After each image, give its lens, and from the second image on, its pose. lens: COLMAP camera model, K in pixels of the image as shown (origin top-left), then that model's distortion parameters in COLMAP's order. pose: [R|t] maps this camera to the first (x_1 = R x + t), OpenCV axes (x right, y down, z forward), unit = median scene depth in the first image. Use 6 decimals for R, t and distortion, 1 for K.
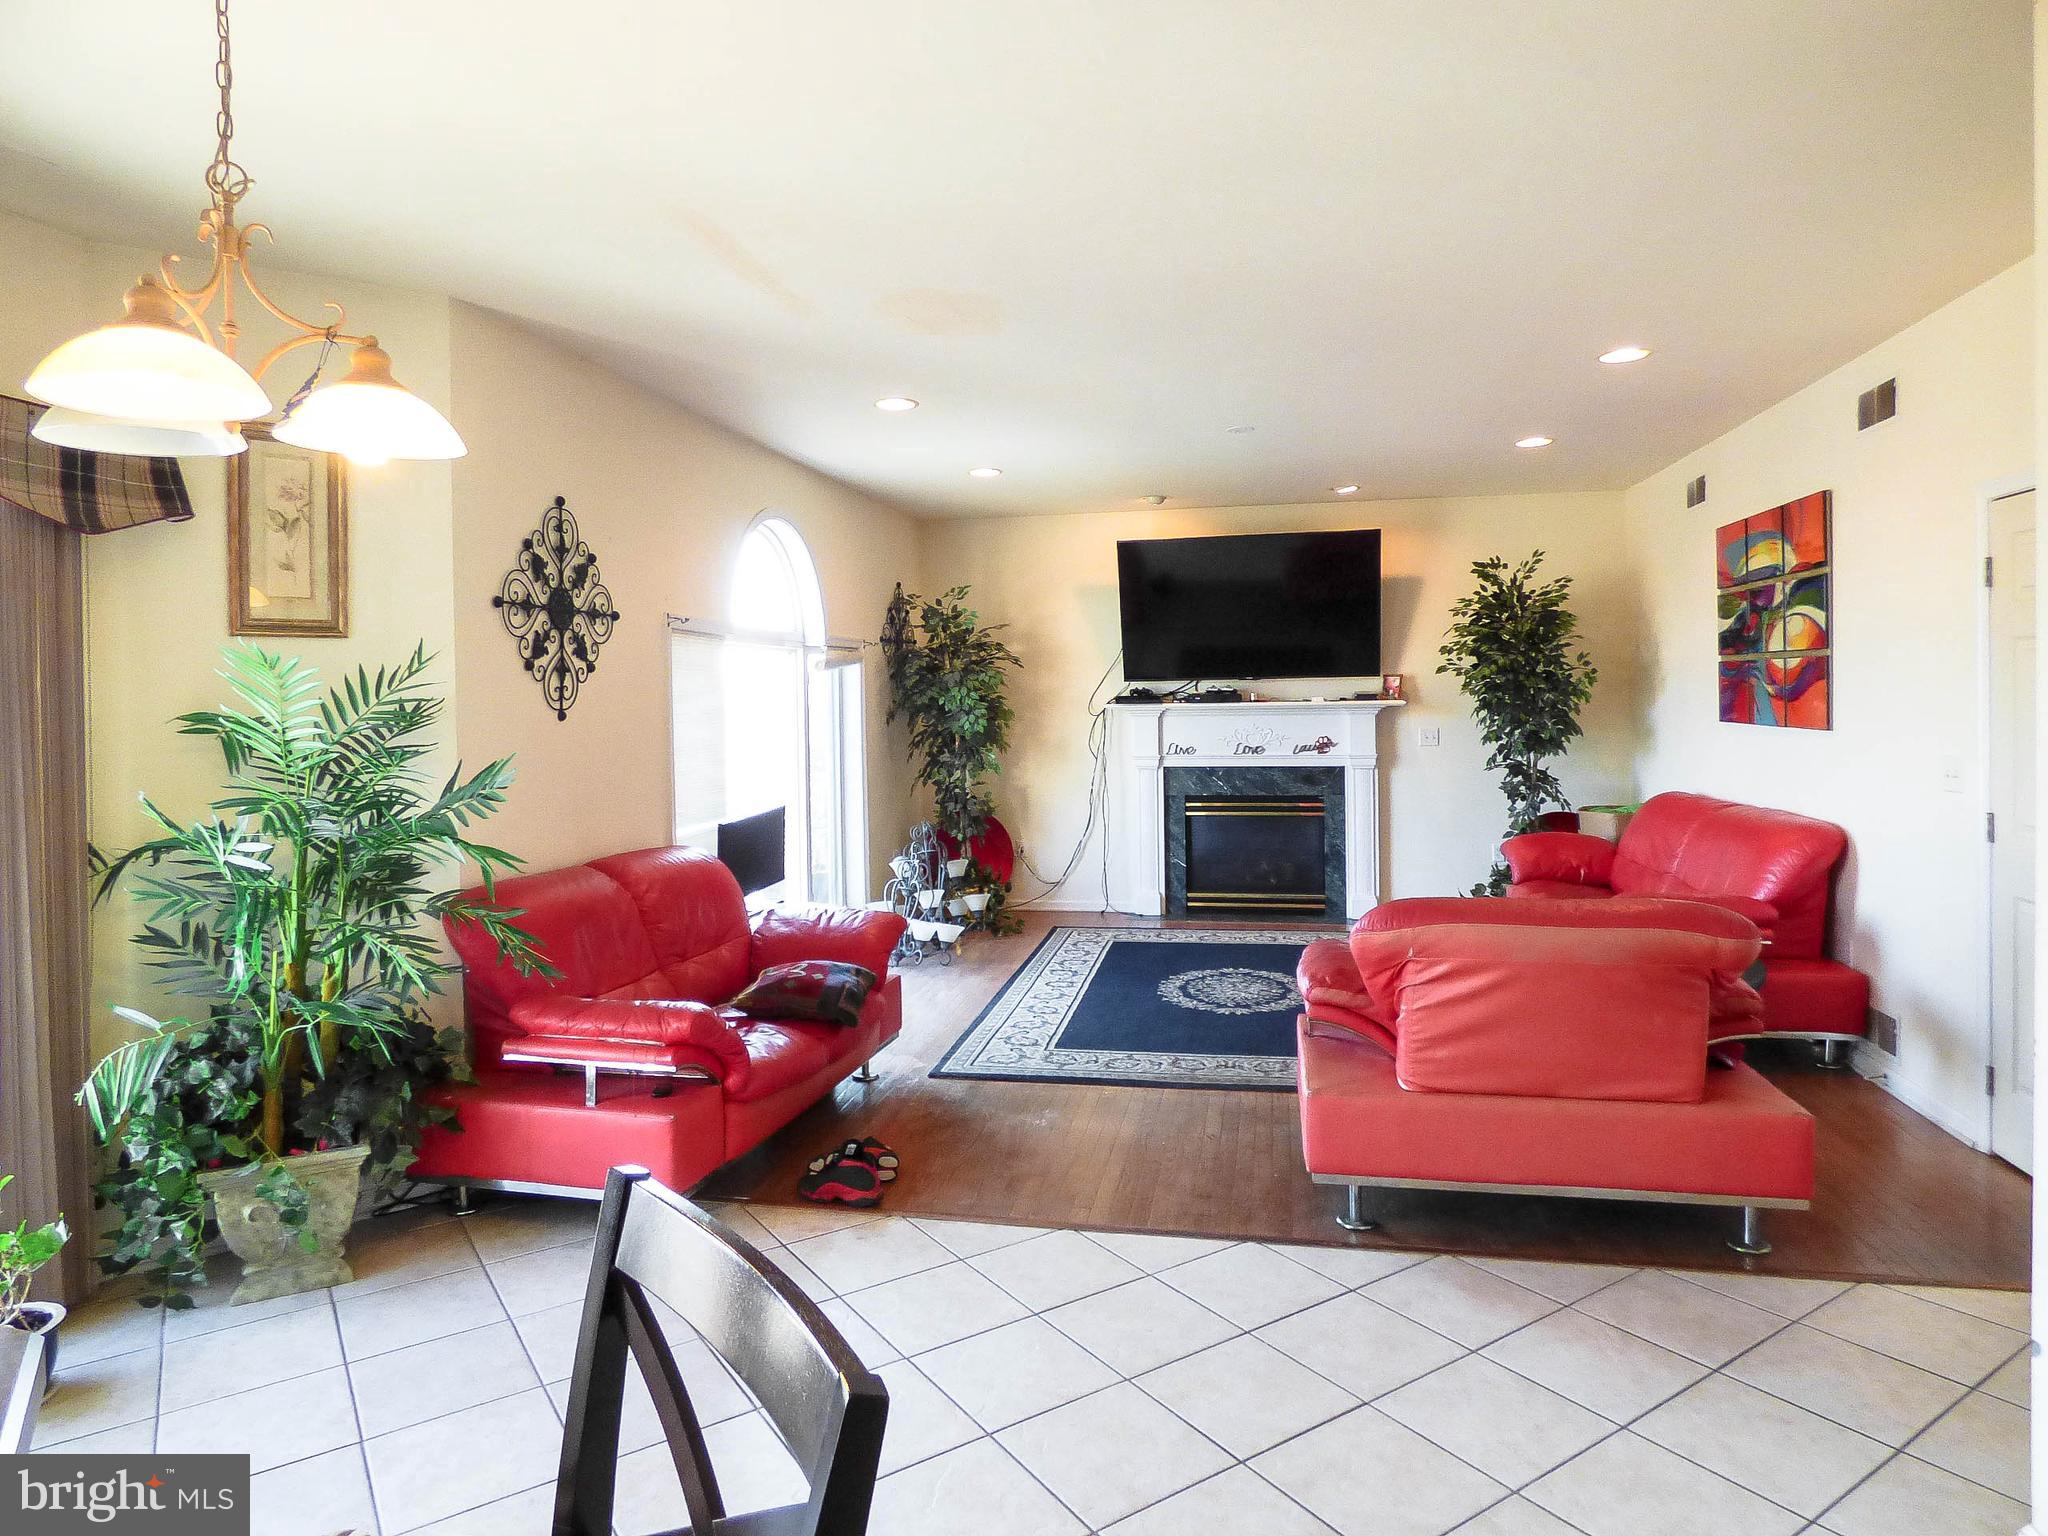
lens RADIAL K [[1183.1, 0, 1024.0], [0, 1183.1, 768.0], [0, 0, 1]] dist [-0.009005, 0.000703]
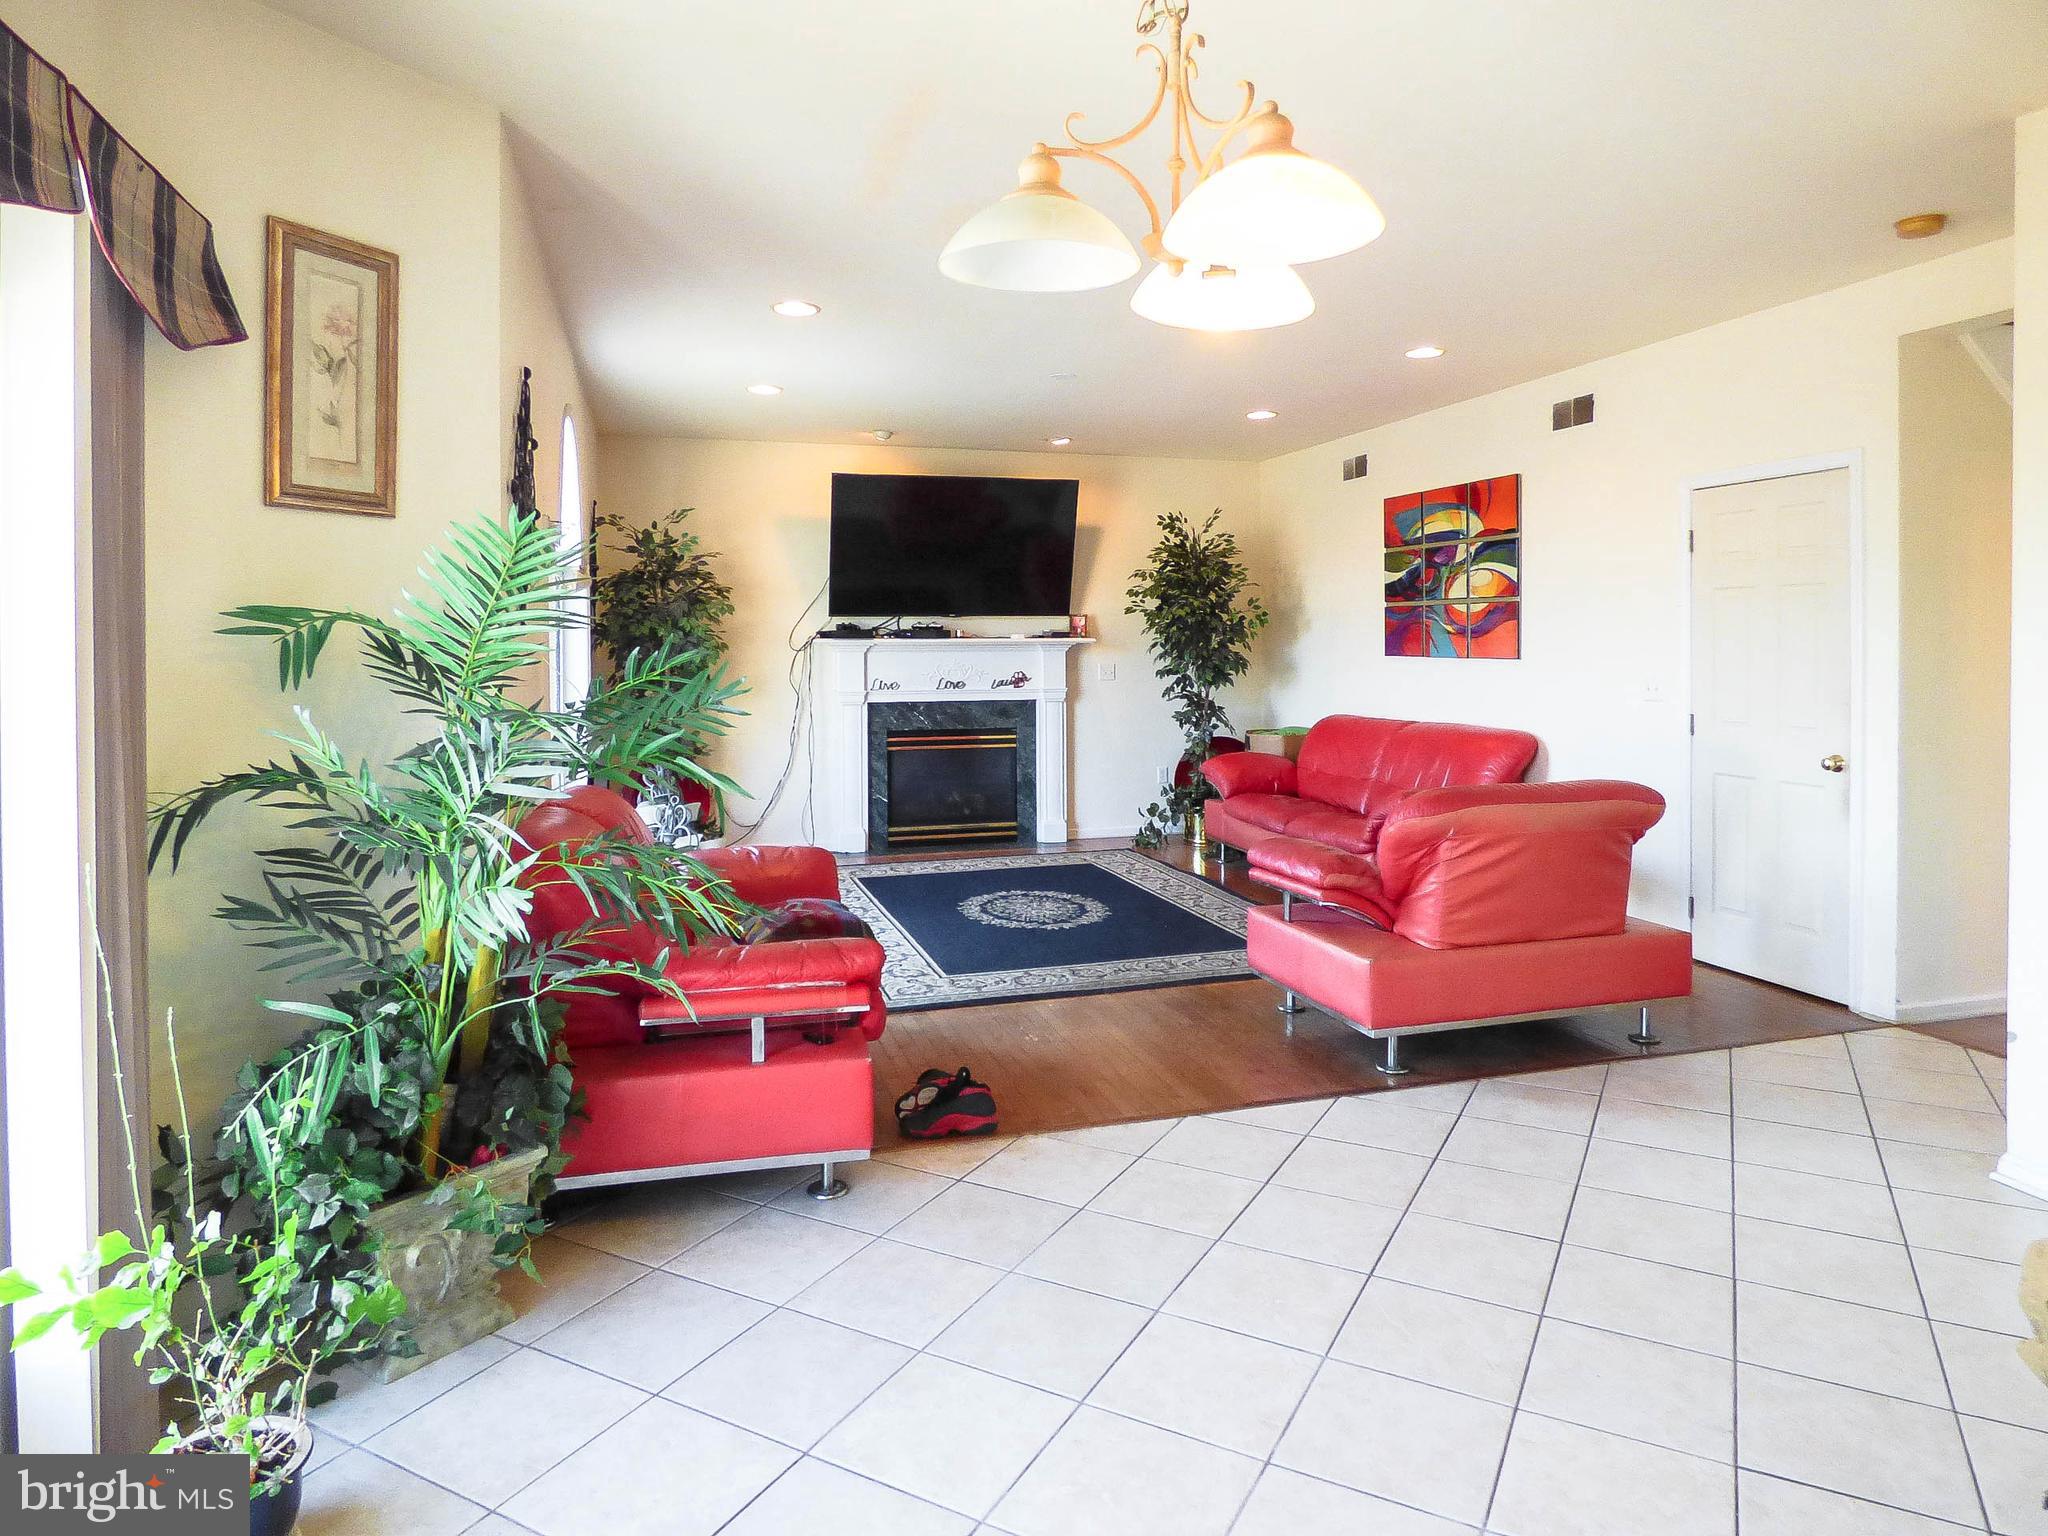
lens RADIAL K [[1192.9, 0, 1030.0], [0, 1192.9, 706.2], [0, 0, 1]] dist [-0.003294, -0.000840]
pose [[0.891792, -0.012390, 0.452276, -0.238794], [0.016815, 0.999842, -0.005765, 0.011255], [-0.452133, 0.012746, 0.891859, 0.044554]]
